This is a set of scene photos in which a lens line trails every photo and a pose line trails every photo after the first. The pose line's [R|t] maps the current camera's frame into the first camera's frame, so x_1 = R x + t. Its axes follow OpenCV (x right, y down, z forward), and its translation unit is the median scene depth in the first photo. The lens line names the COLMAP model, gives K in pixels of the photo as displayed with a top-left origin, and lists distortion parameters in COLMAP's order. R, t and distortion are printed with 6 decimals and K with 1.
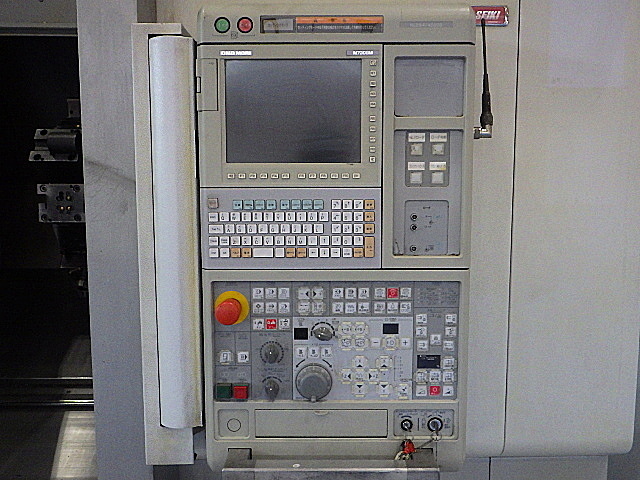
lens RADIAL K [[522.4, 0, 321.2], [0, 522.4, 240.0], [0, 0, 1]] dist [-0.008839, 0.002854]
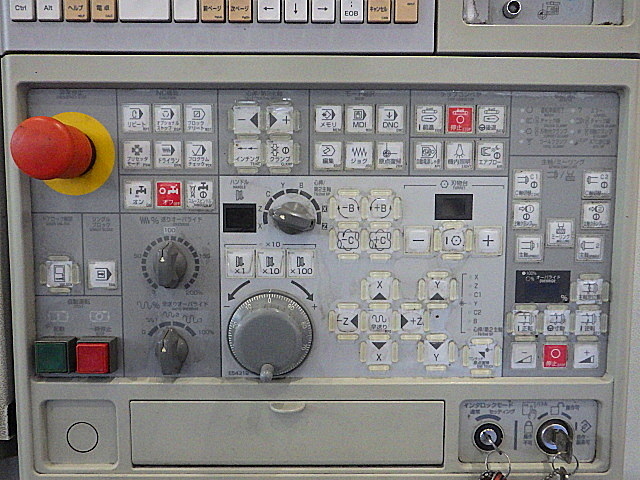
lens RADIAL K [[522.4, 0, 319.1], [0, 522.4, 240.8], [0, 0, 1]] dist [-0.008839, 0.002854]
pose [[0.999921, 0.004483, 0.011759, 0.019819], [-0.004351, 0.999928, -0.011212, 0.202292], [-0.011809, 0.011160, 0.999868, 0.581229]]
